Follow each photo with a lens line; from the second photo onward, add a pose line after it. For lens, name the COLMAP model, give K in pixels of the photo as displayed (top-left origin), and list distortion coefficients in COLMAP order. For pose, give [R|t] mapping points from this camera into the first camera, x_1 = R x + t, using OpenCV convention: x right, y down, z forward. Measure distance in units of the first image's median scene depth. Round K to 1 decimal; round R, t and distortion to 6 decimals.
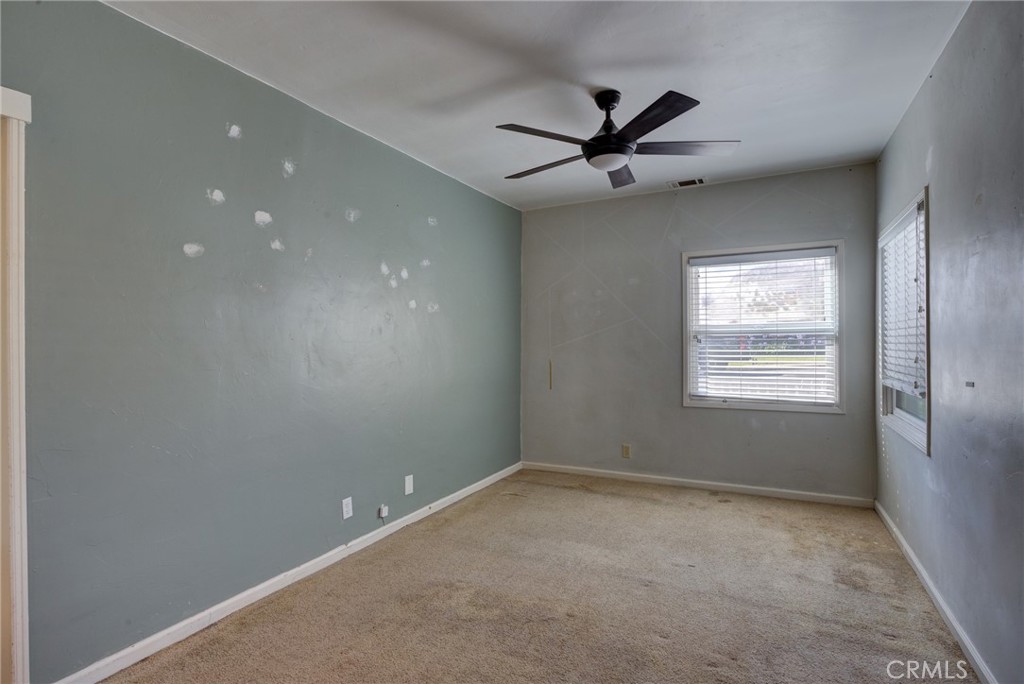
lens RADIAL K [[508.7, 0, 512.5], [0, 508.7, 342.3], [0, 0, 1]] dist [-0.016900, 0.005603]
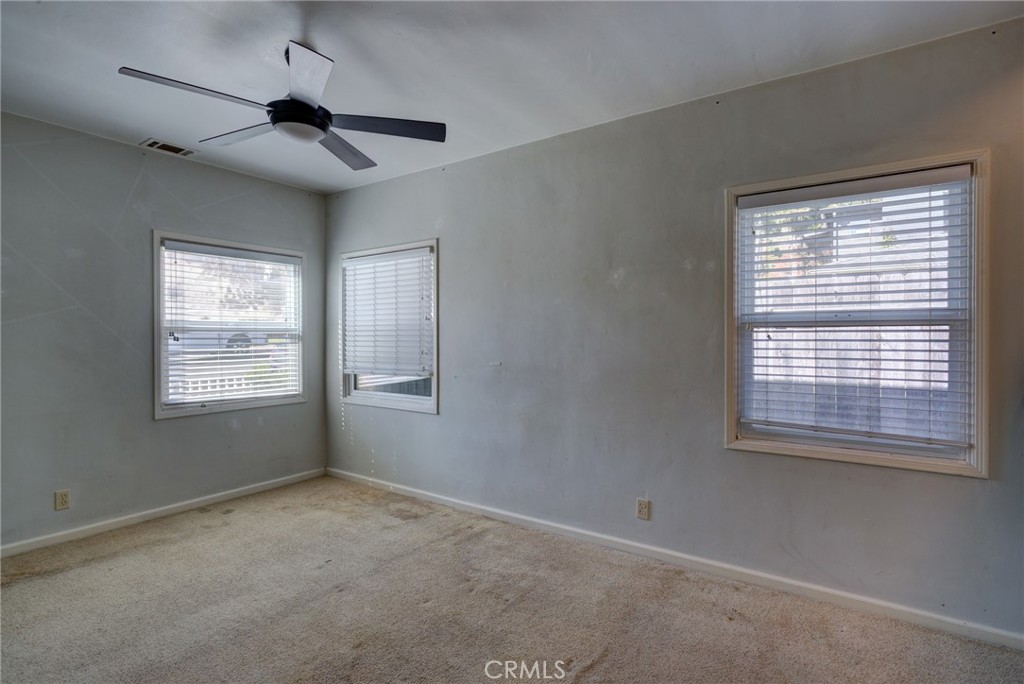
lens RADIAL K [[508.7, 0, 512.4], [0, 508.7, 341.0], [0, 0, 1]] dist [-0.016900, 0.005603]
pose [[0.122389, 0.000470, 0.992482, -0.440823], [0.002712, 0.999996, -0.000808, 0.003289], [-0.992478, 0.002790, 0.122387, 0.373310]]
